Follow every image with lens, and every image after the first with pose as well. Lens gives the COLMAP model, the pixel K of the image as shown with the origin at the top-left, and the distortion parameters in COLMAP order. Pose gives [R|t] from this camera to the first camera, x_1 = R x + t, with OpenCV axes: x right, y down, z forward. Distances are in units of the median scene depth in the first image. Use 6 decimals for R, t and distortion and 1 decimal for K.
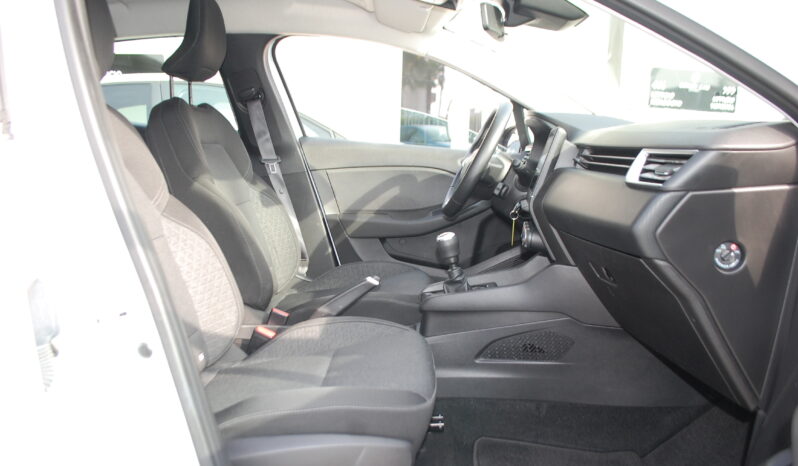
lens RADIAL K [[645.3, 0, 399.3], [0, 645.3, 252.7], [0, 0, 1]] dist [-0.077259, -0.000047]
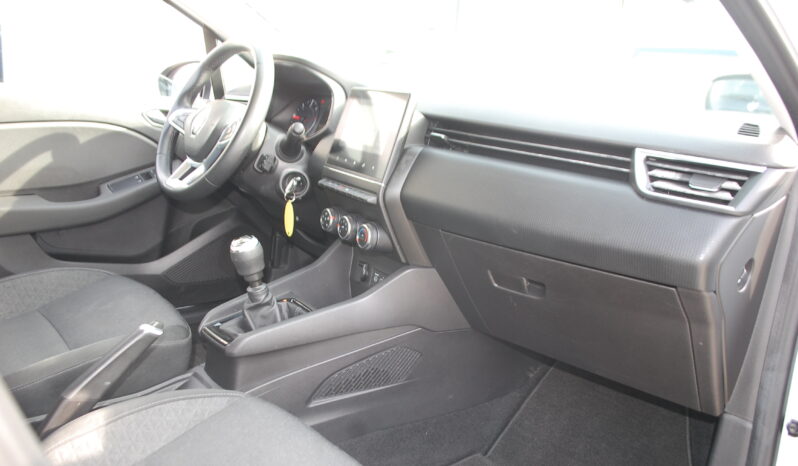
lens RADIAL K [[645.3, 0, 399.3], [0, 645.3, 252.7], [0, 0, 1]] dist [-0.077259, -0.000047]
pose [[0.721900, -0.147112, 0.676180, -0.275802], [0.055112, 0.986260, 0.155736, -0.114388], [-0.689800, -0.075160, 0.720088, 0.390416]]
